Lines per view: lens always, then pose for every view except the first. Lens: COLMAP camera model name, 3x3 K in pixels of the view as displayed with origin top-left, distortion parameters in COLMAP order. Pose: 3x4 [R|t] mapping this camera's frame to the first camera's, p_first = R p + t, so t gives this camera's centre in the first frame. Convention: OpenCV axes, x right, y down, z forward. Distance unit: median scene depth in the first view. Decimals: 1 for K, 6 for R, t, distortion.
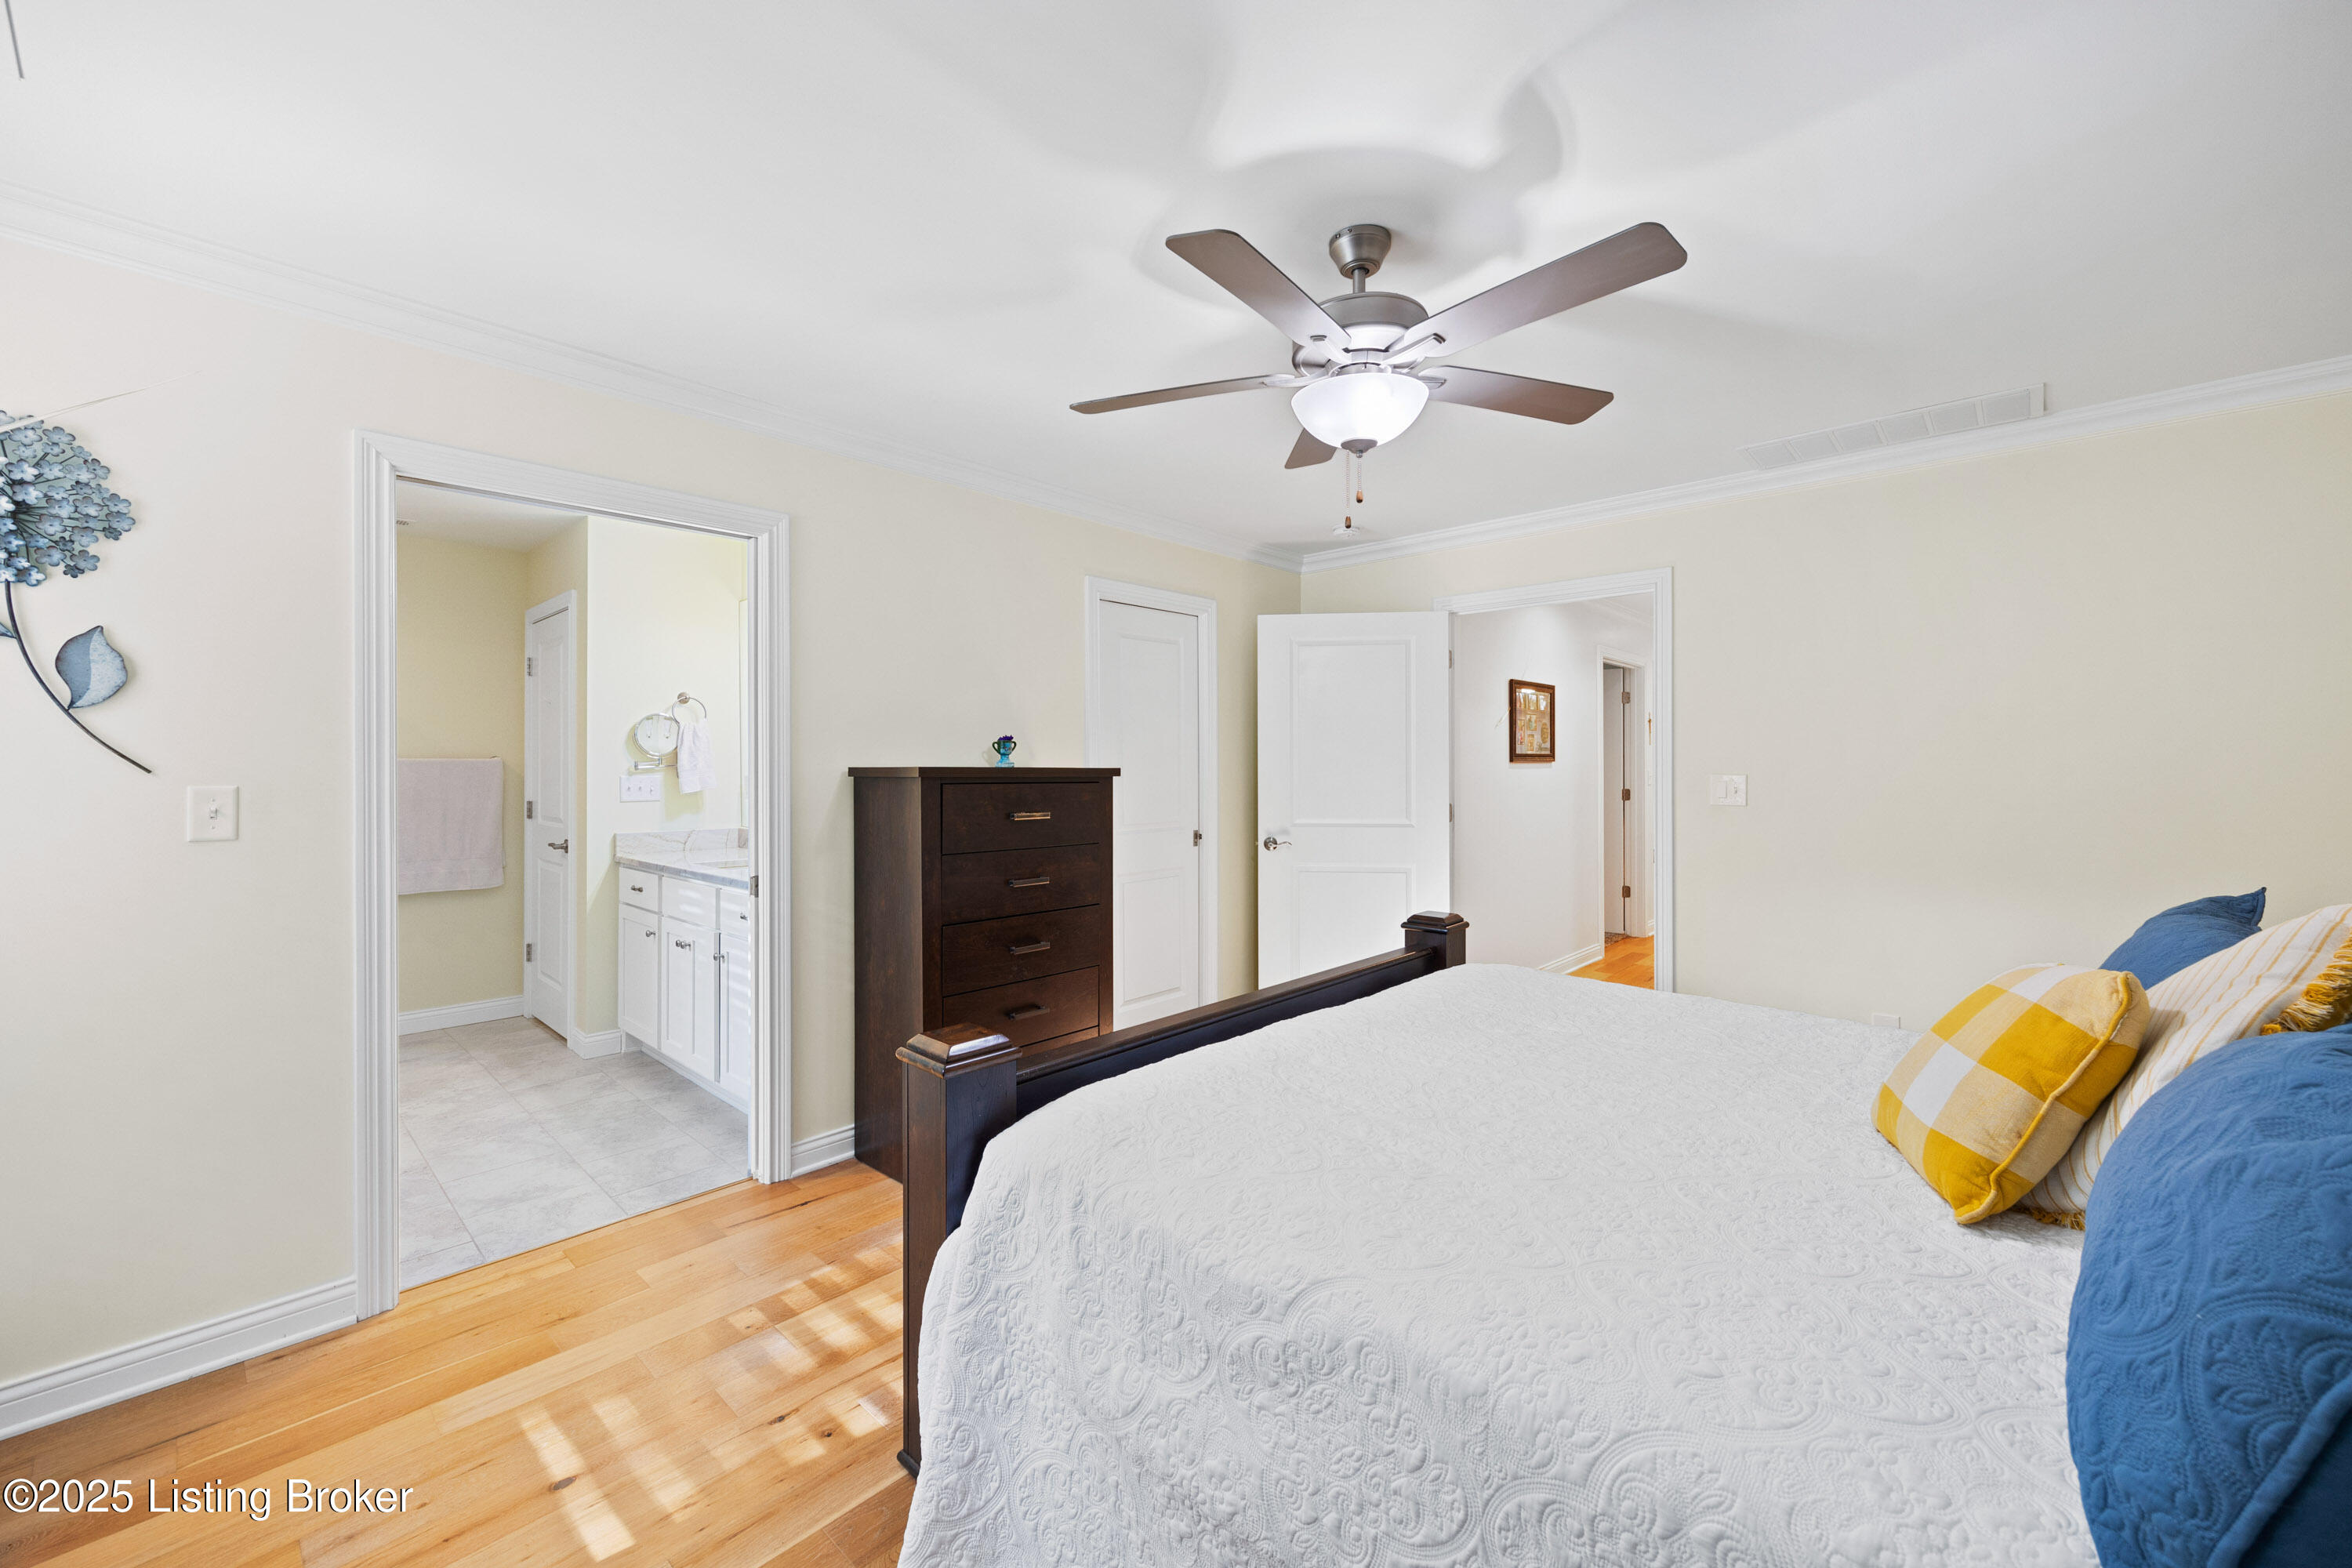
lens RADIAL K [[930.3, 0, 1178.0], [0, 930.3, 770.8], [0, 0, 1]] dist [0.000697, 0.000017]
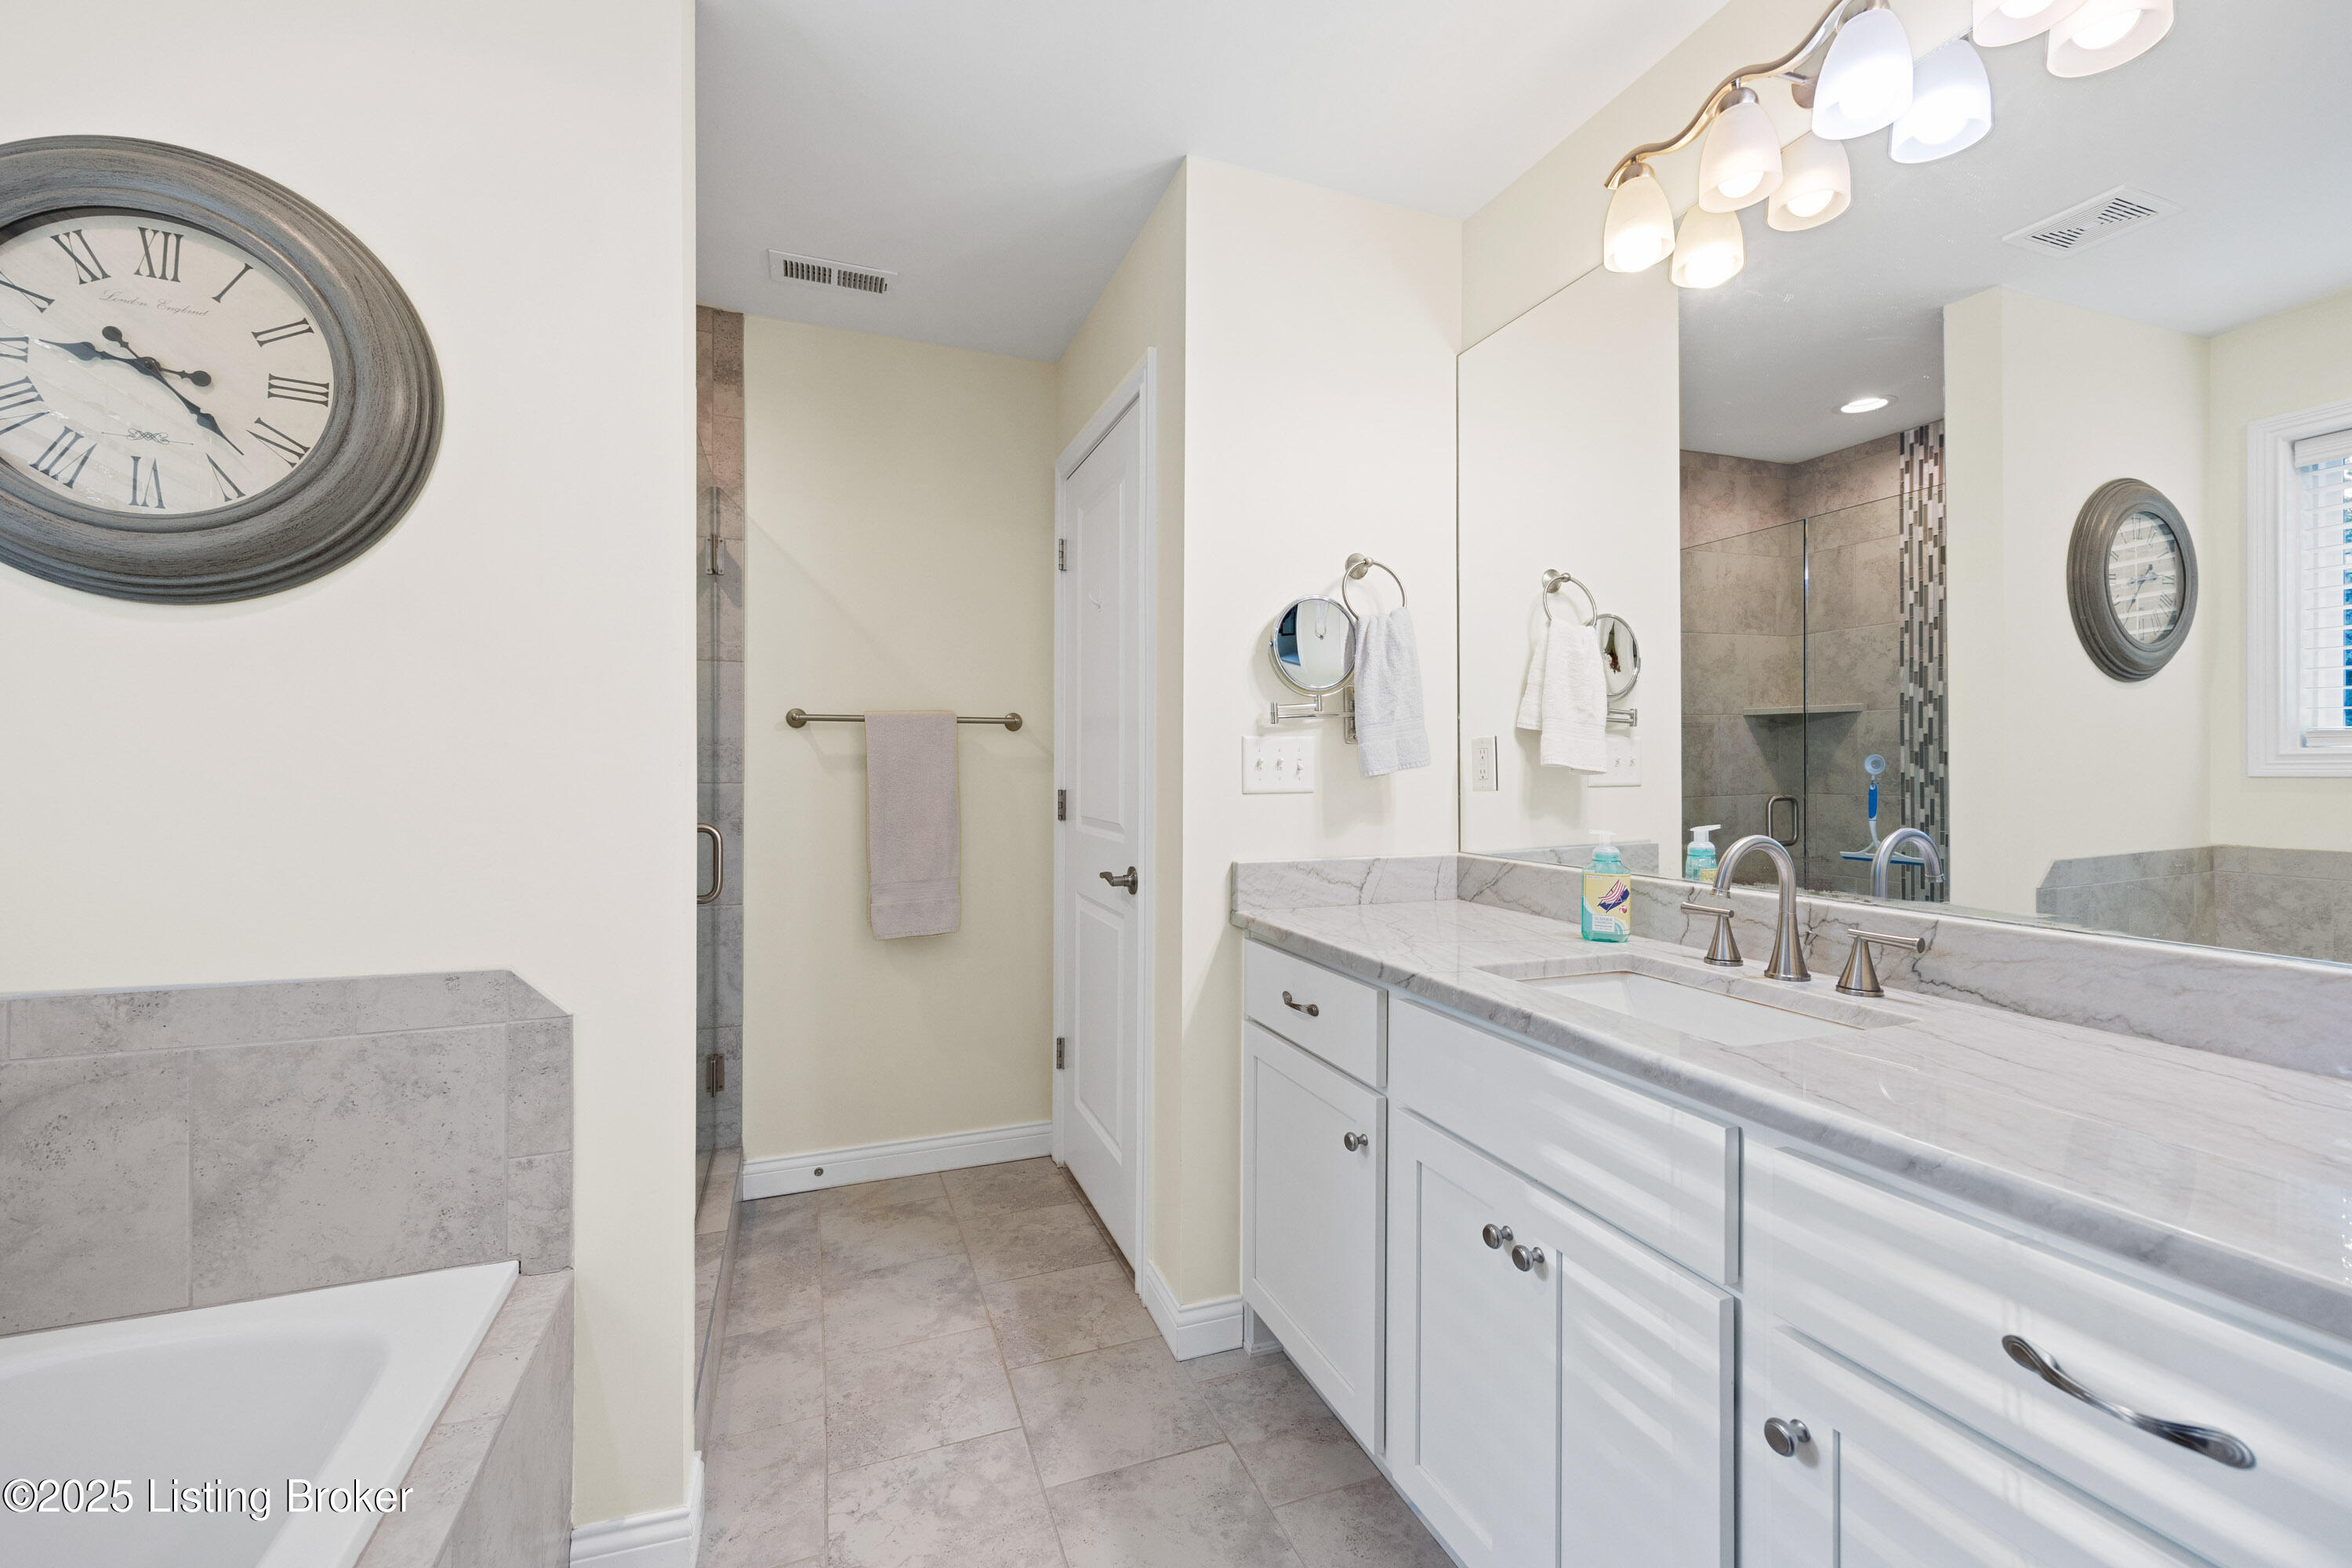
lens RADIAL K [[930.3, 0, 1178.0], [0, 930.3, 770.8], [0, 0, 1]] dist [0.000697, 0.000017]
pose [[0.901514, 0.002820, -0.432740, -0.425798], [-0.001524, 0.999993, 0.003343, 0.020777], [0.432746, -0.002354, 0.901513, 0.569984]]
